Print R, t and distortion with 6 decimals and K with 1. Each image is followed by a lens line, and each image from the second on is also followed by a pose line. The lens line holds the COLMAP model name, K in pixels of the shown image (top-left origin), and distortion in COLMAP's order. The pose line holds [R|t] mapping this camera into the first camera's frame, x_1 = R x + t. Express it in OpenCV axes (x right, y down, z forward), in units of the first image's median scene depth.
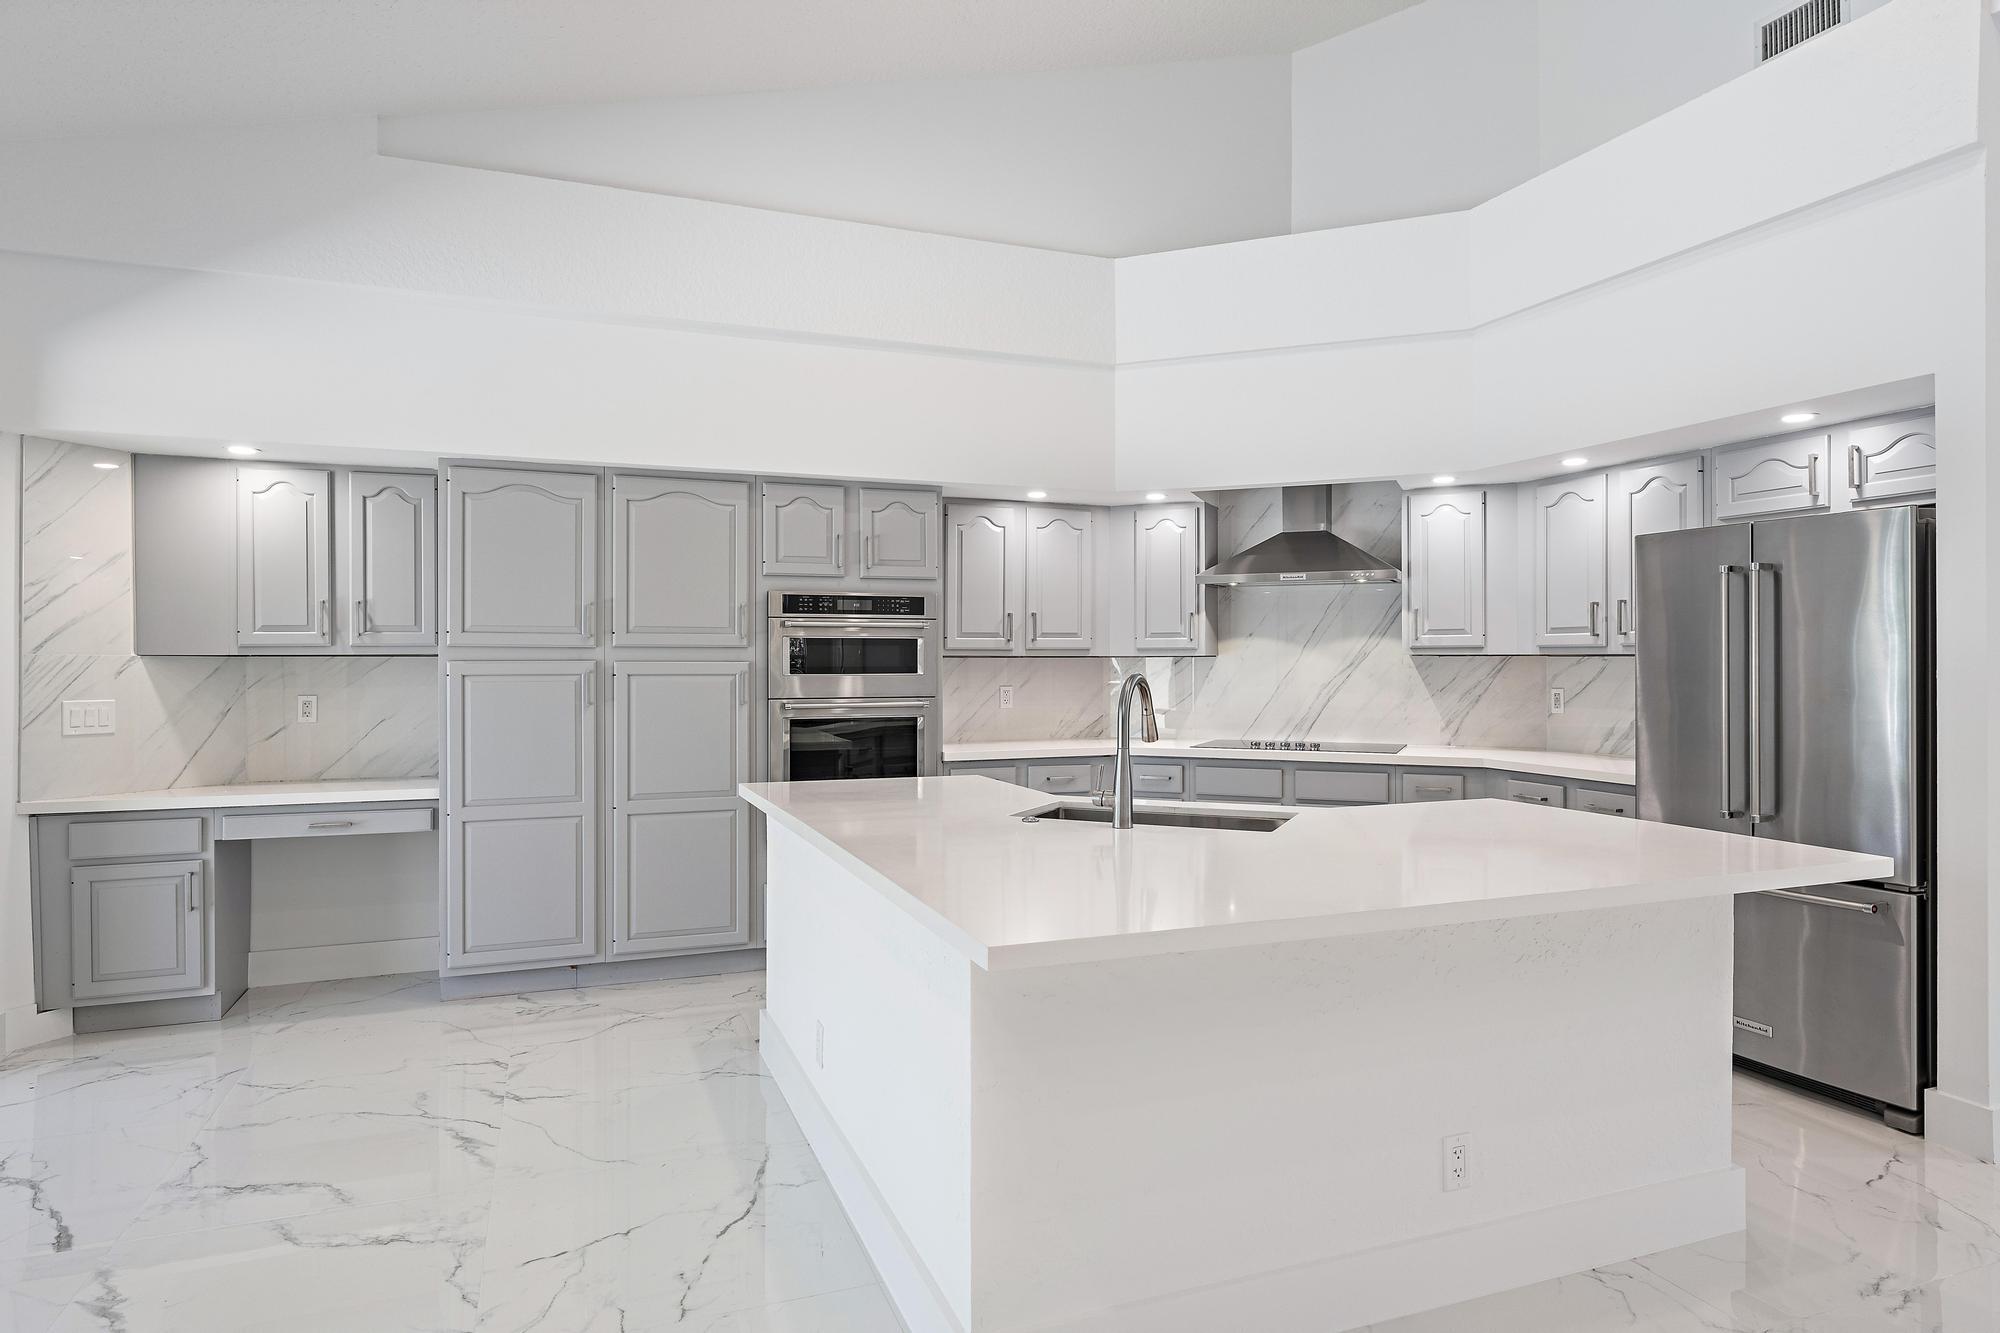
lens RADIAL K [[1150.0, 0, 1010.0], [0, 1150.0, 656.2], [0, 0, 1]] dist [0.002840, -0.001693]
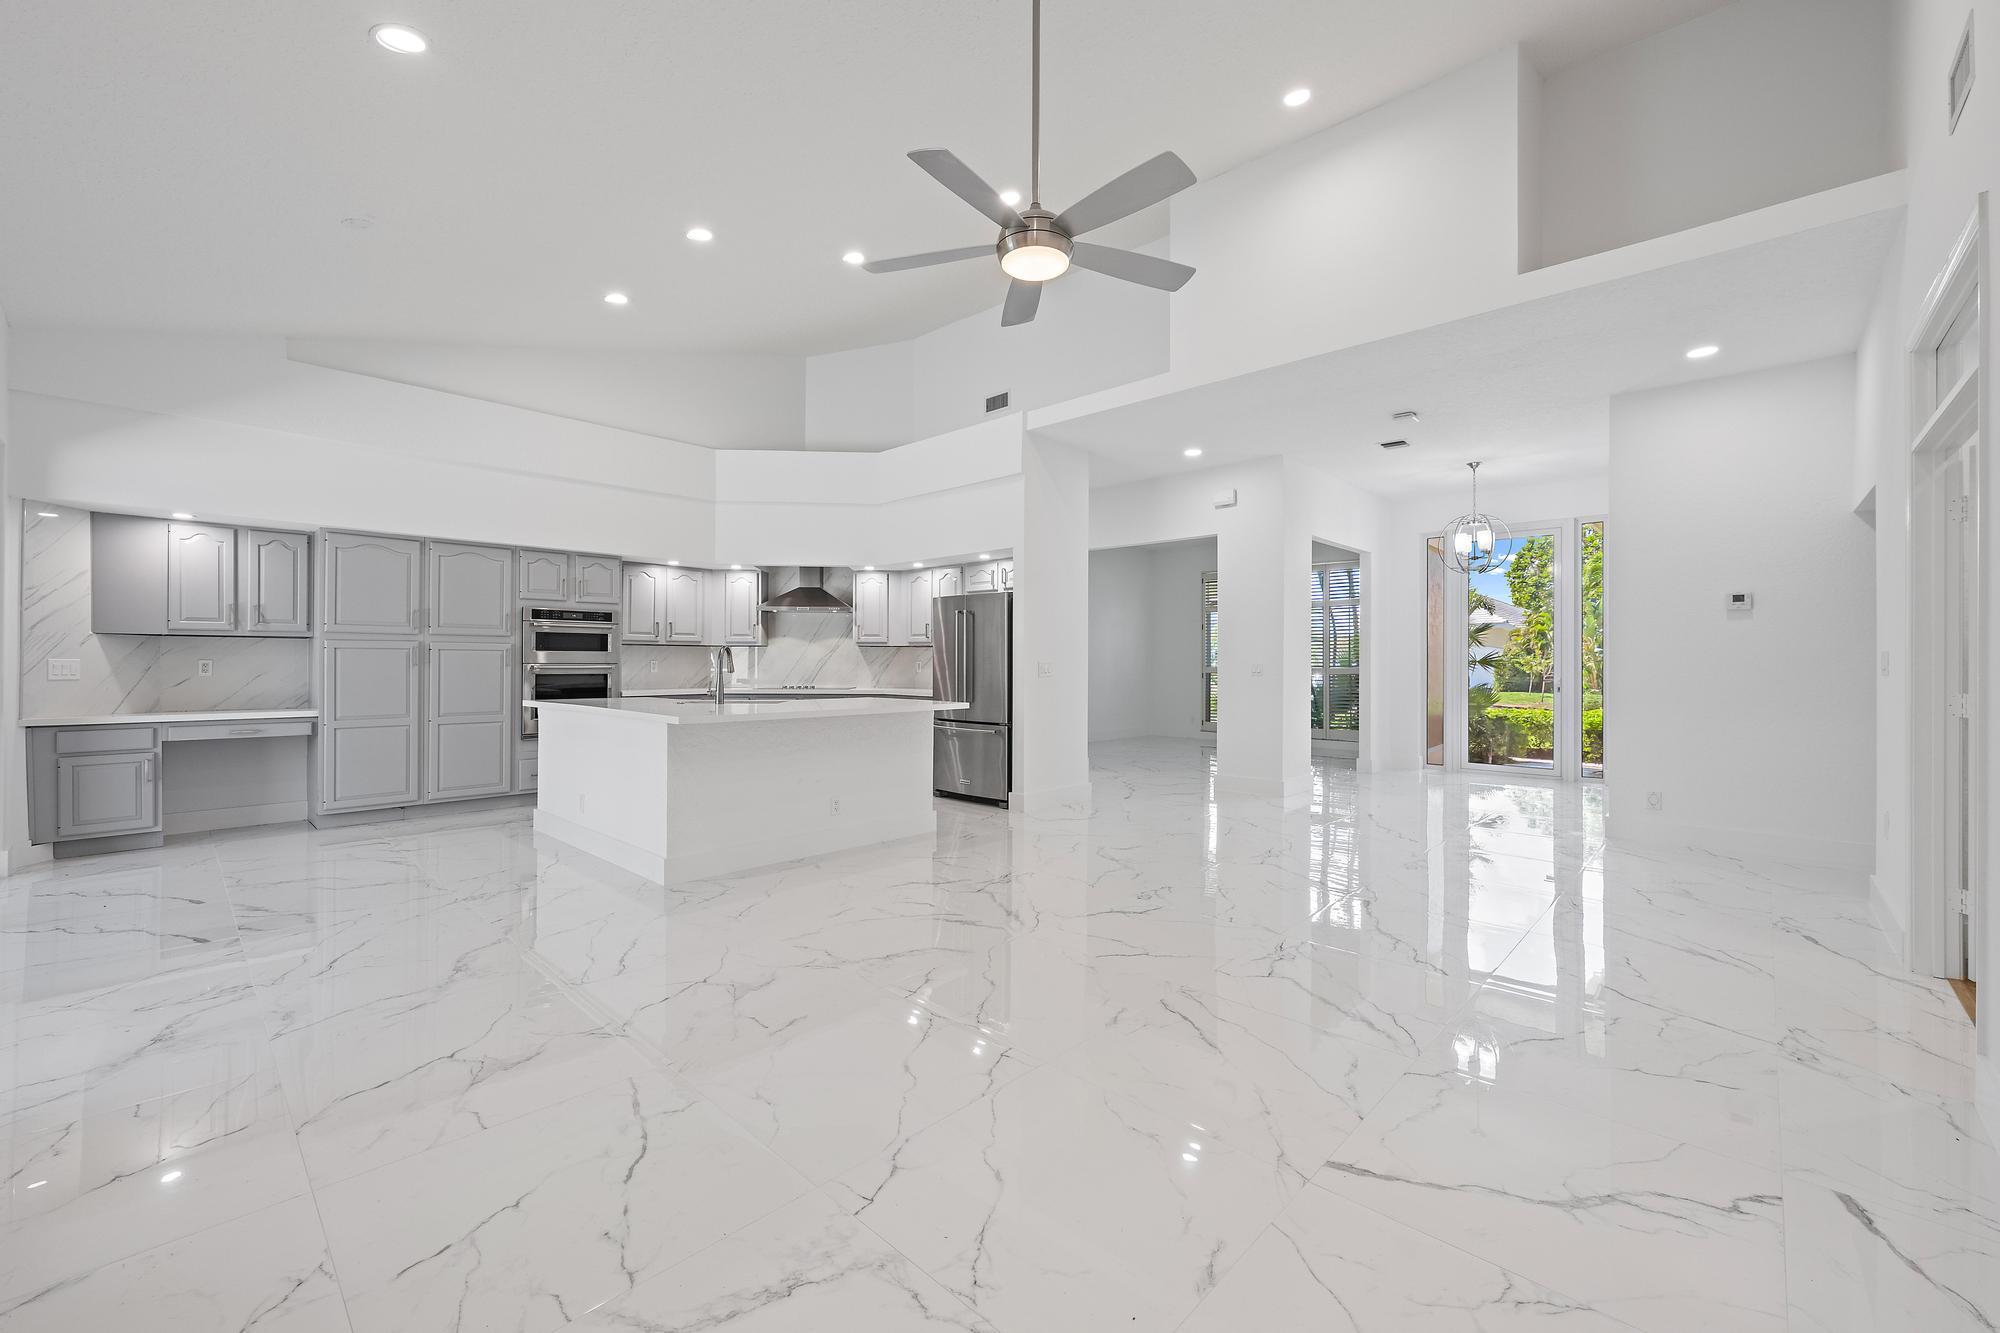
lens RADIAL K [[782.3, 0, 997.8], [0, 782.3, 656.8], [0, 0, 1]] dist [-0.001654, -0.000410]
pose [[0.903481, 0.007367, 0.428565, -0.056464], [-0.005960, 0.999972, -0.004624, 0.028627], [-0.428587, 0.001624, 0.903499, -0.537453]]
